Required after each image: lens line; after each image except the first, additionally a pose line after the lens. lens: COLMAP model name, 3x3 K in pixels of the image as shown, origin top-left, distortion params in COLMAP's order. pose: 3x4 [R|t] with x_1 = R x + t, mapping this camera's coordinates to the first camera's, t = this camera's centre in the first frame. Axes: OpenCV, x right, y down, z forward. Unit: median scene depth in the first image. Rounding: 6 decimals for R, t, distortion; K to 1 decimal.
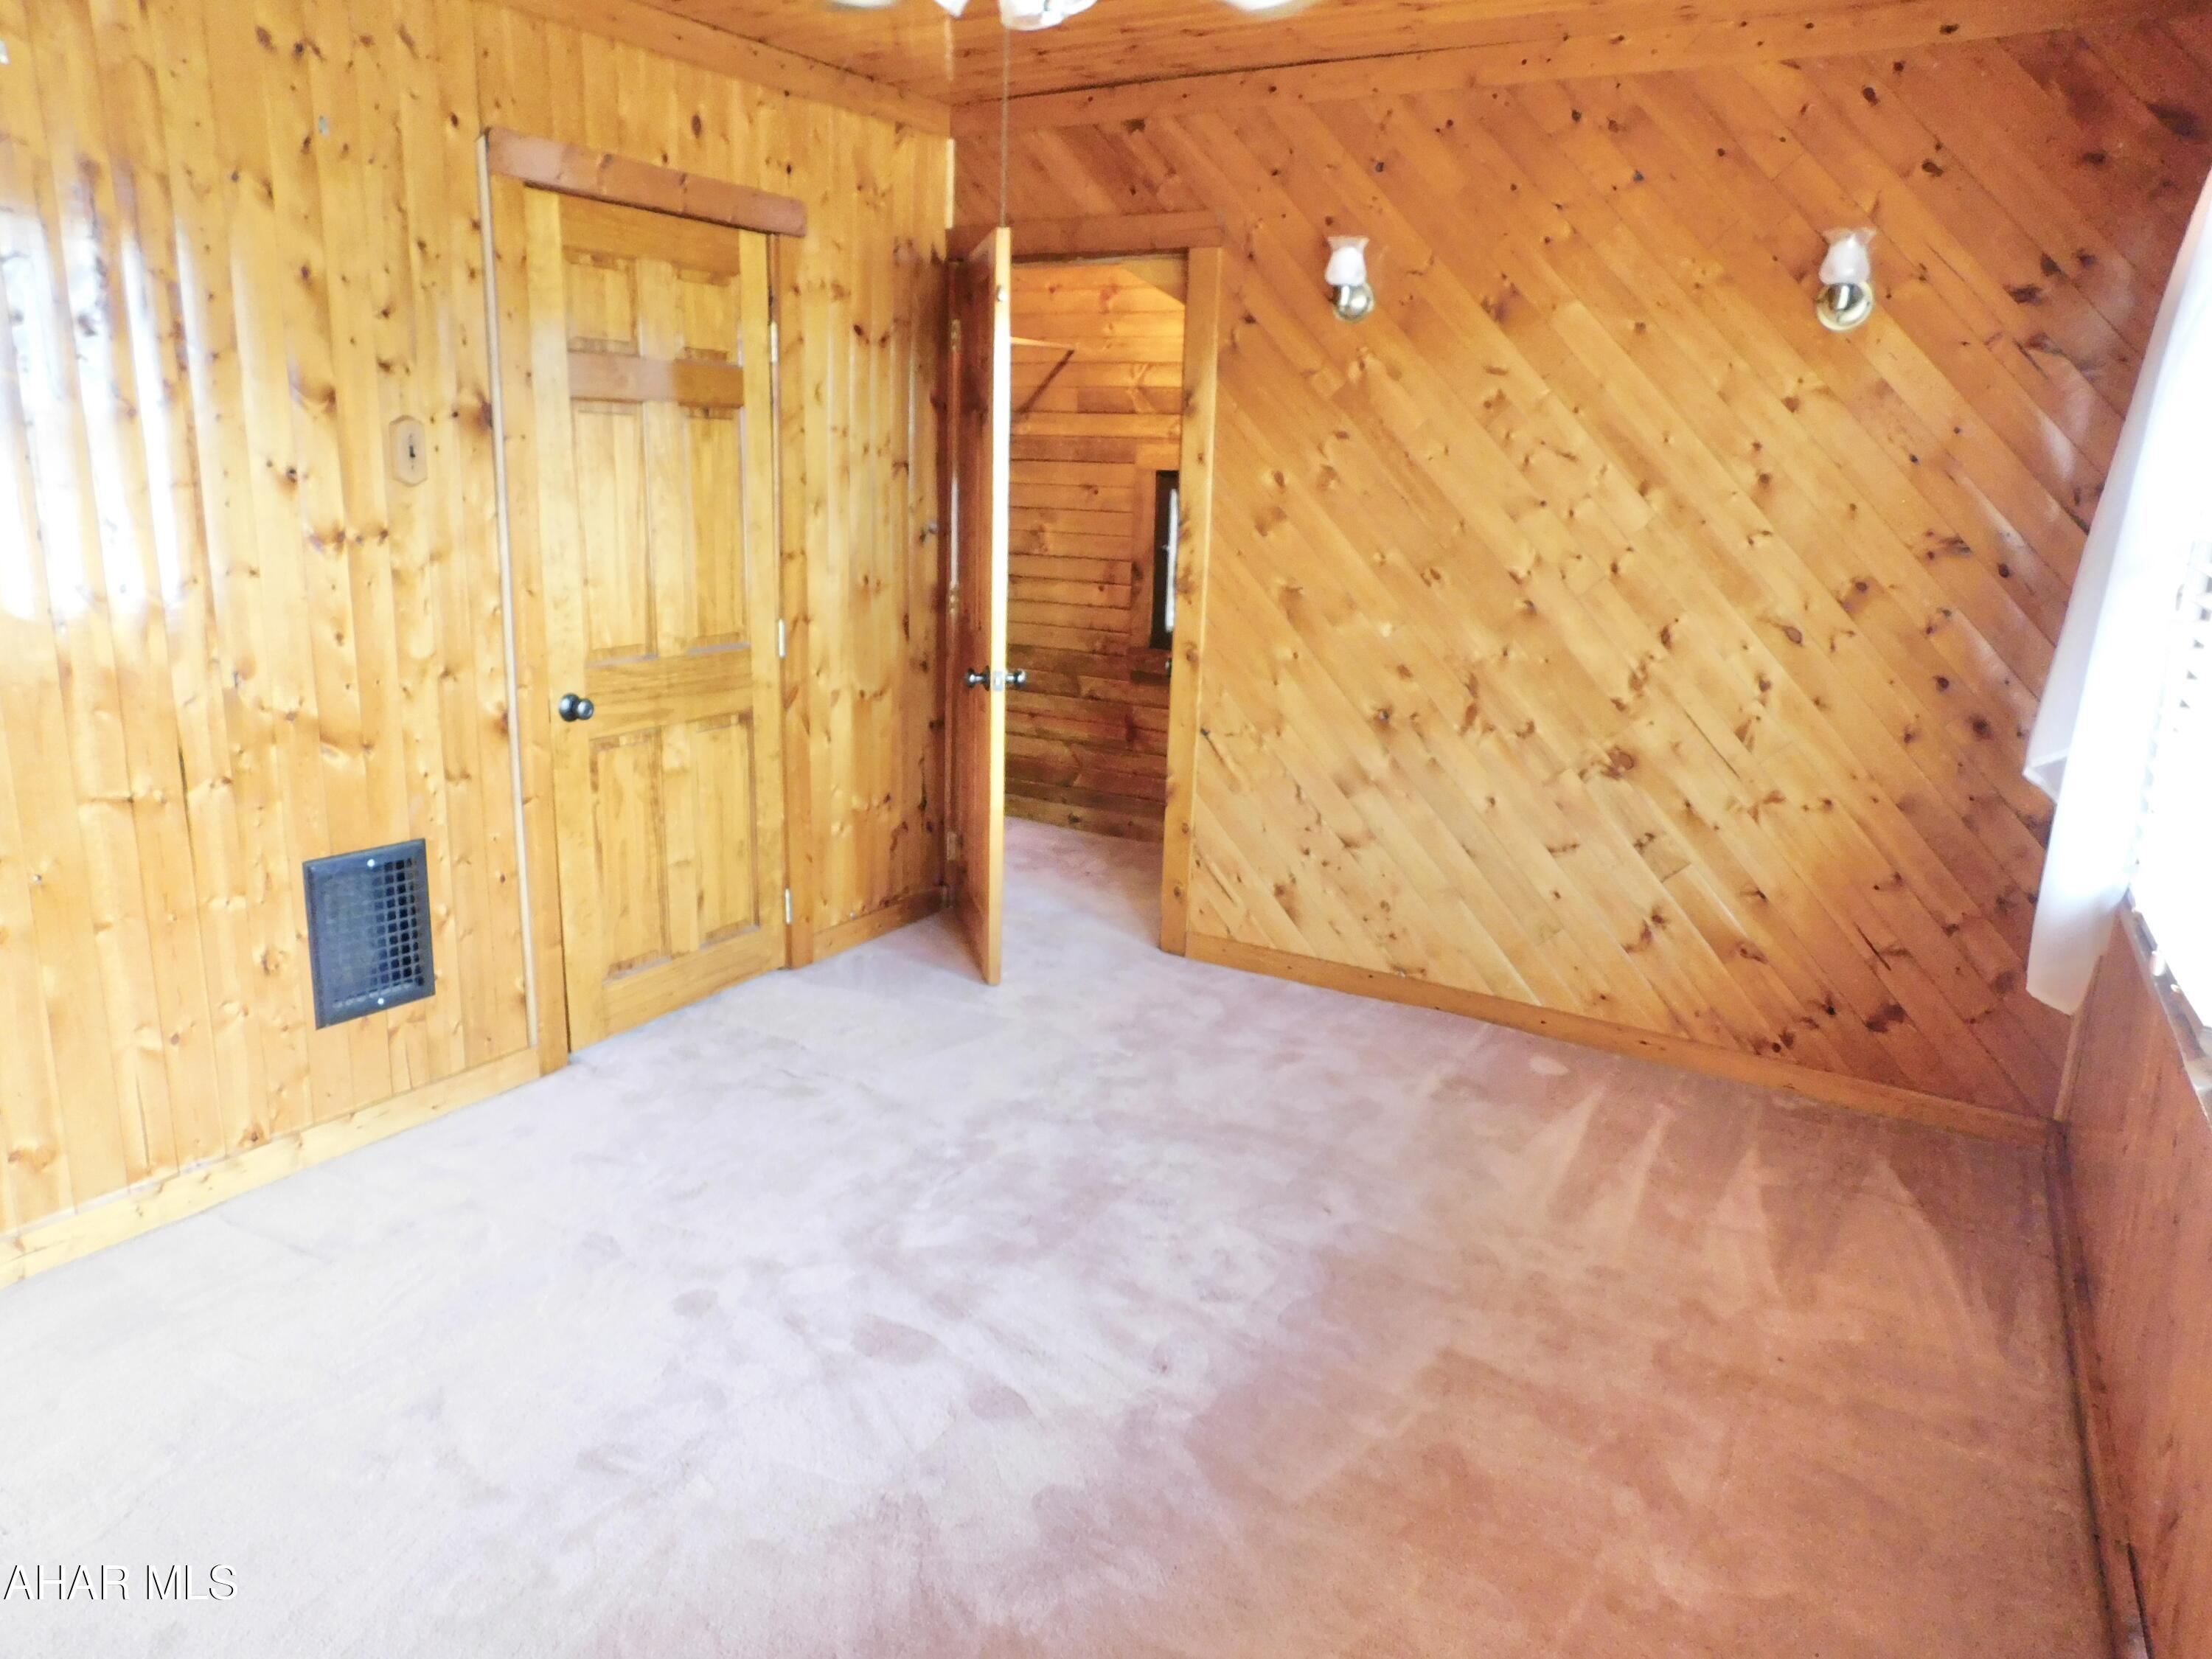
lens RADIAL K [[1460.6, 0, 1091.4], [0, 1460.6, 840.0], [0, 0, 1]] dist [-0.064484, 0.050227]
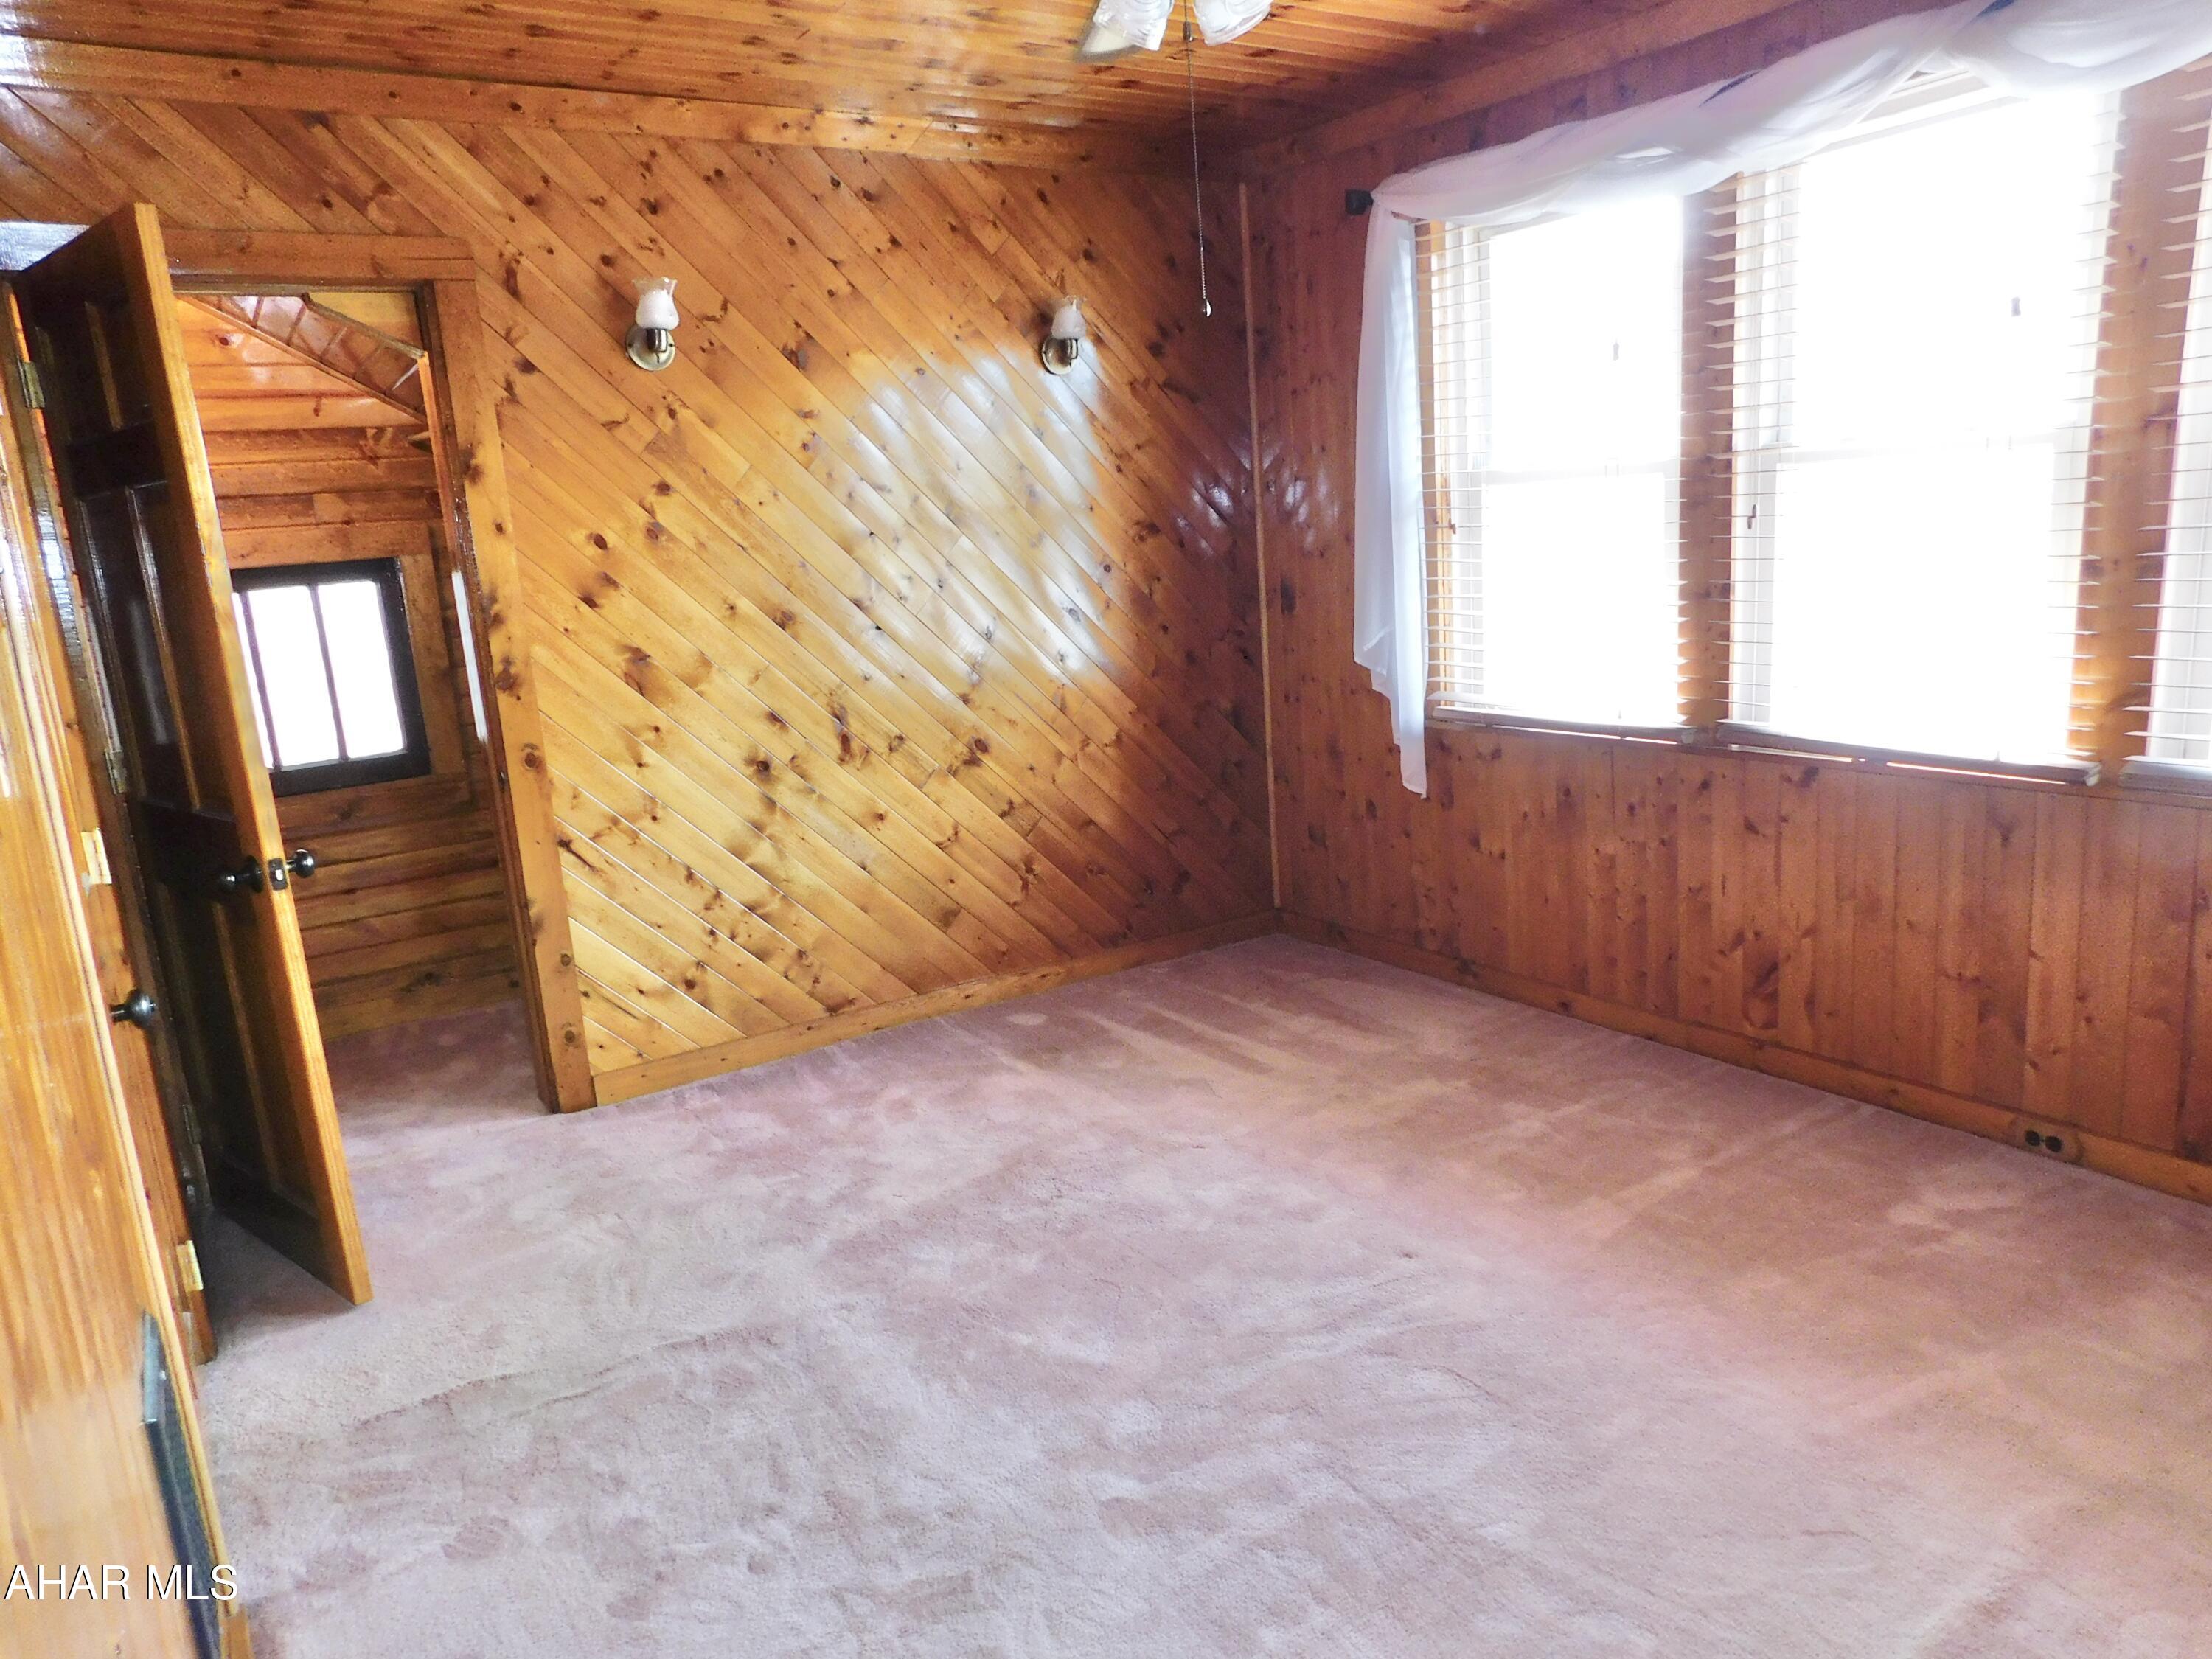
lens RADIAL K [[1460.6, 0, 1091.4], [0, 1460.6, 840.0], [0, 0, 1]] dist [-0.064484, 0.050227]
pose [[0.434290, -0.254575, 0.864051, -0.600958], [0.310611, 0.942723, 0.121634, -0.096572], [-0.845525, 0.215559, 0.488489, 0.373862]]
